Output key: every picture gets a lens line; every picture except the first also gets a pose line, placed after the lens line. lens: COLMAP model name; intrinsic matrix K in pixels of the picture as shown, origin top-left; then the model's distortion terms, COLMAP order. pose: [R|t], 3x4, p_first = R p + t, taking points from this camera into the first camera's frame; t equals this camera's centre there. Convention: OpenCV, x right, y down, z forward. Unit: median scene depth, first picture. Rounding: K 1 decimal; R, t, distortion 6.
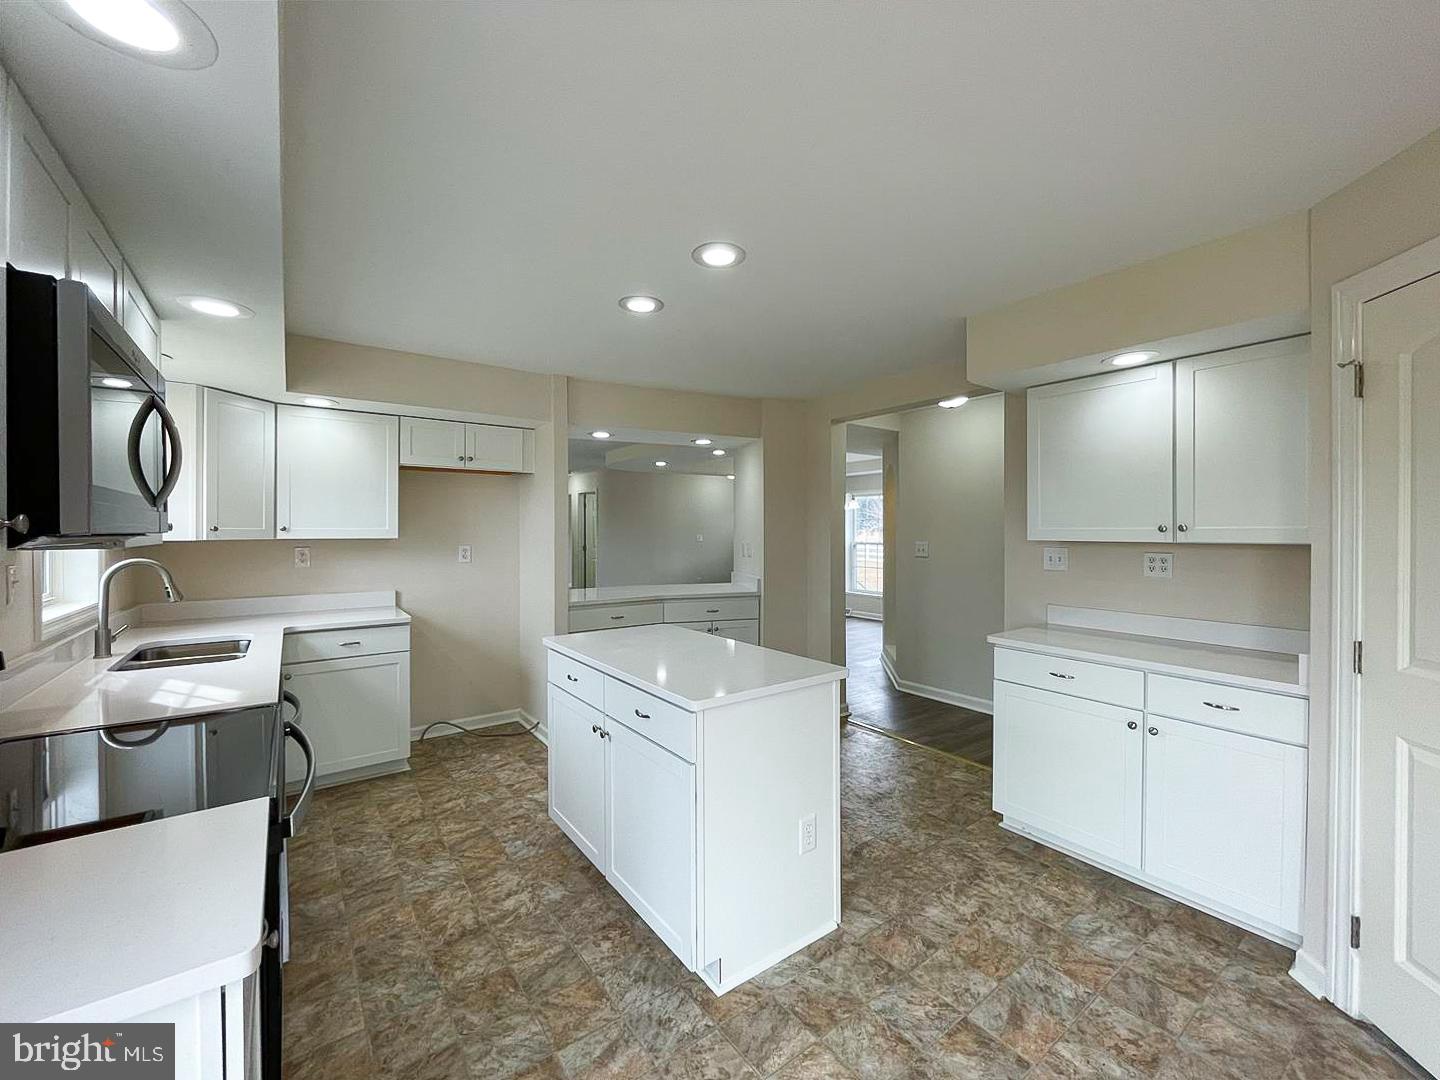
lens RADIAL K [[592.3, 0, 723.1], [0, 592.3, 535.0], [0, 0, 1]] dist [0.002845, 0.000060]
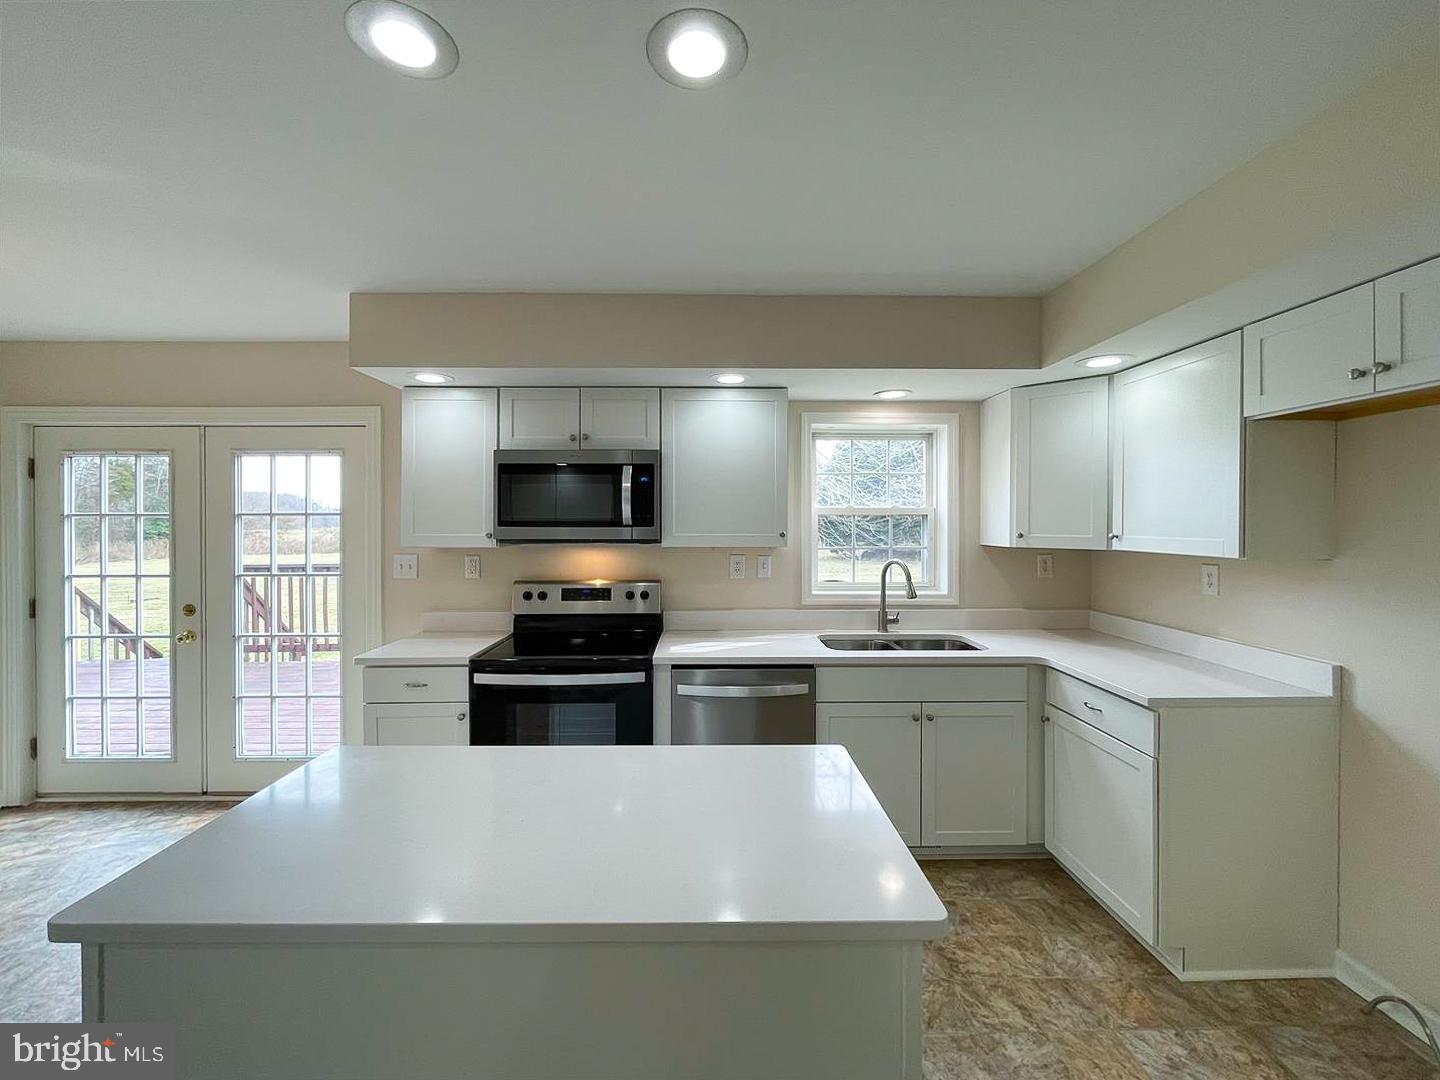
lens RADIAL K [[588.7, 0, 709.2], [0, 588.7, 523.9], [0, 0, 1]] dist [-0.005736, 0.000163]
pose [[-0.582137, 0.001426, -0.813089, 0.222697], [-0.005766, 0.999966, 0.005882, -0.036200], [0.813070, 0.008113, -0.582109, 1.295343]]
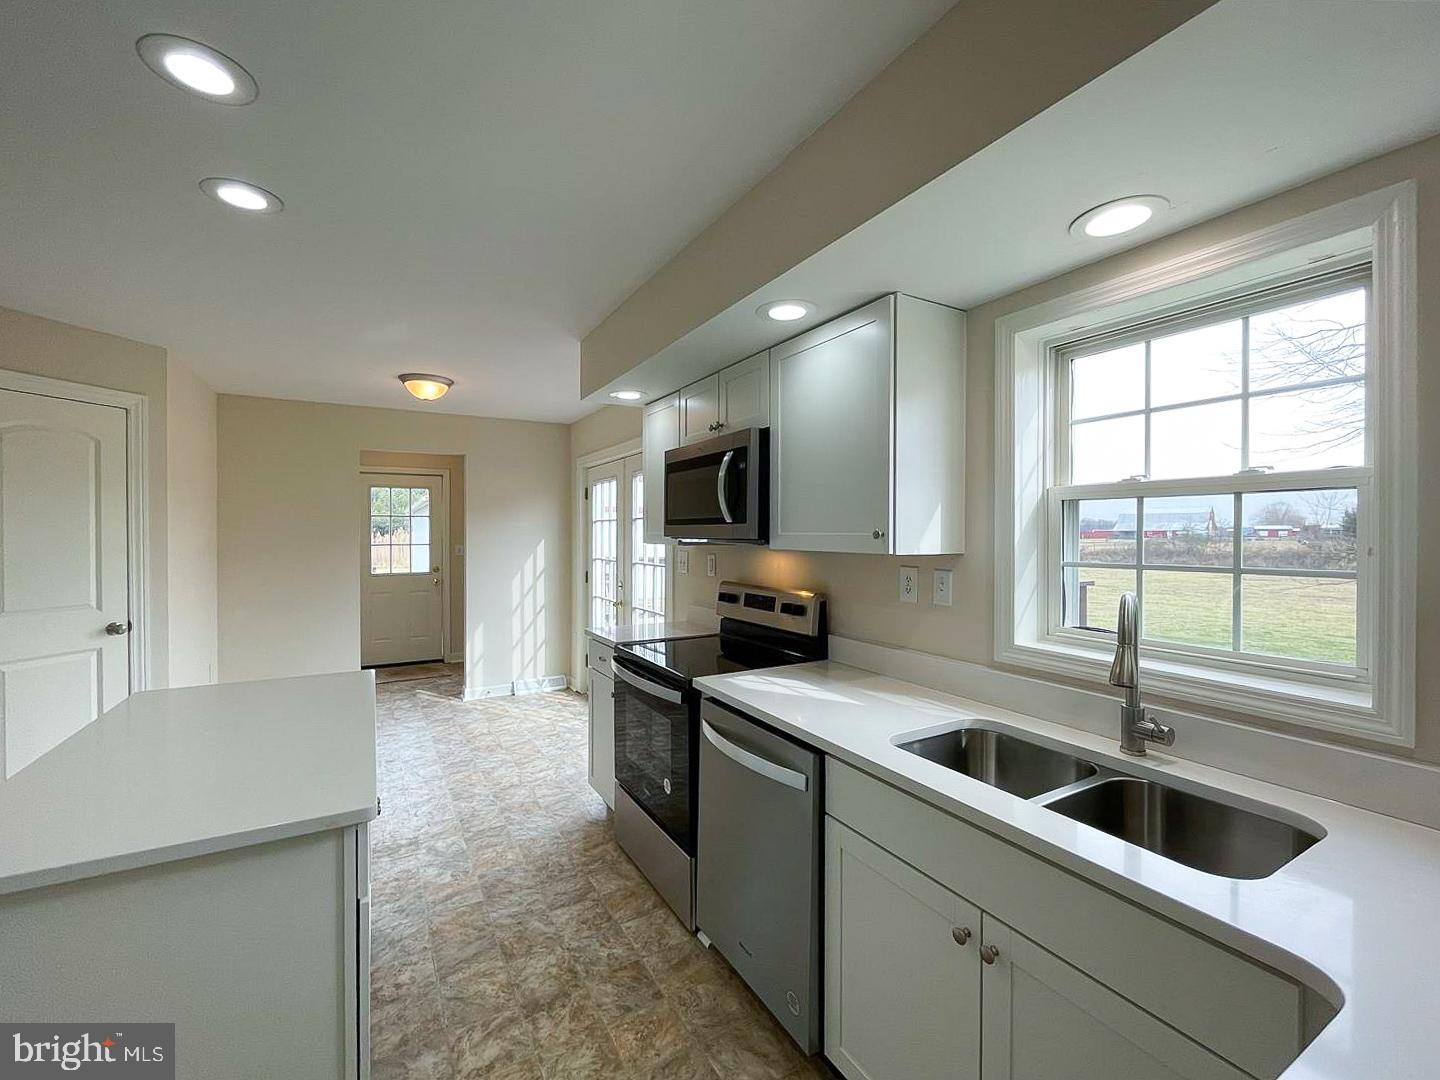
lens RADIAL K [[602.8, 0, 715.1], [0, 602.8, 535.7], [0, 0, 1]] dist [-0.000417, -0.000023]
pose [[-0.993313, -0.001812, 0.115442, -0.624507], [-0.000168, 0.999898, 0.014248, -0.019167], [-0.115456, 0.014133, -0.993212, 1.474881]]
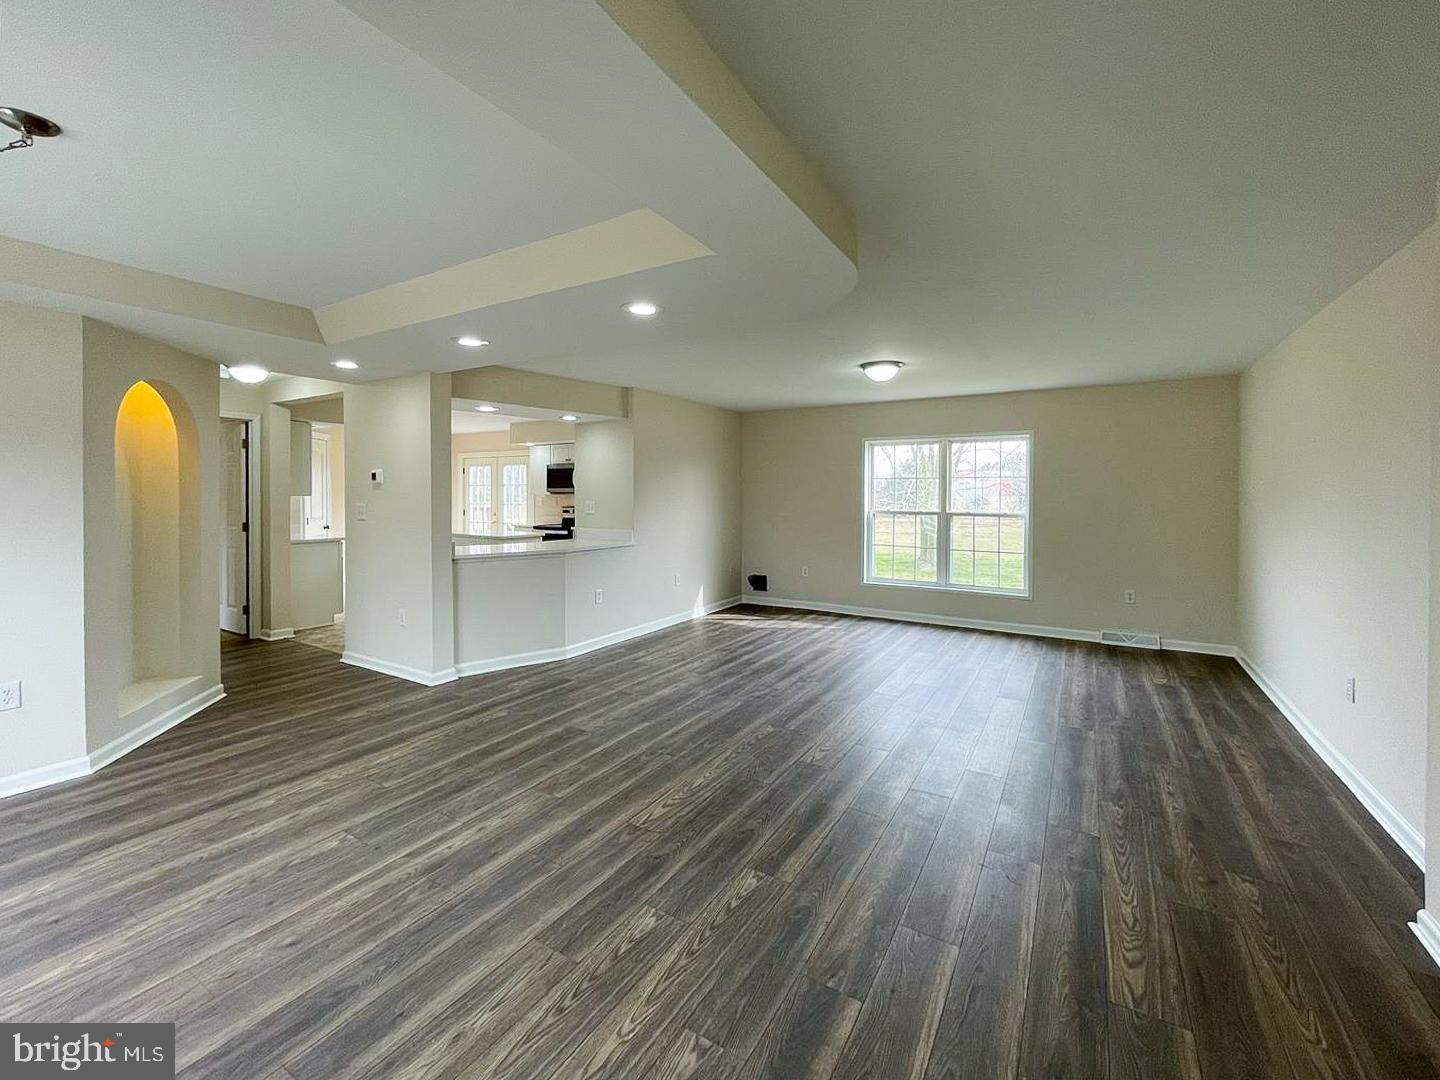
lens RADIAL K [[590.6, 0, 722.4], [0, 590.6, 513.7], [0, 0, 1]] dist [0.011074, 0.000091]
pose [[-0.924989, 0.006378, -0.379941, -0.041871], [-0.010712, 0.999024, 0.042849, -0.034525], [0.379844, 0.043705, -0.924018, 3.952027]]
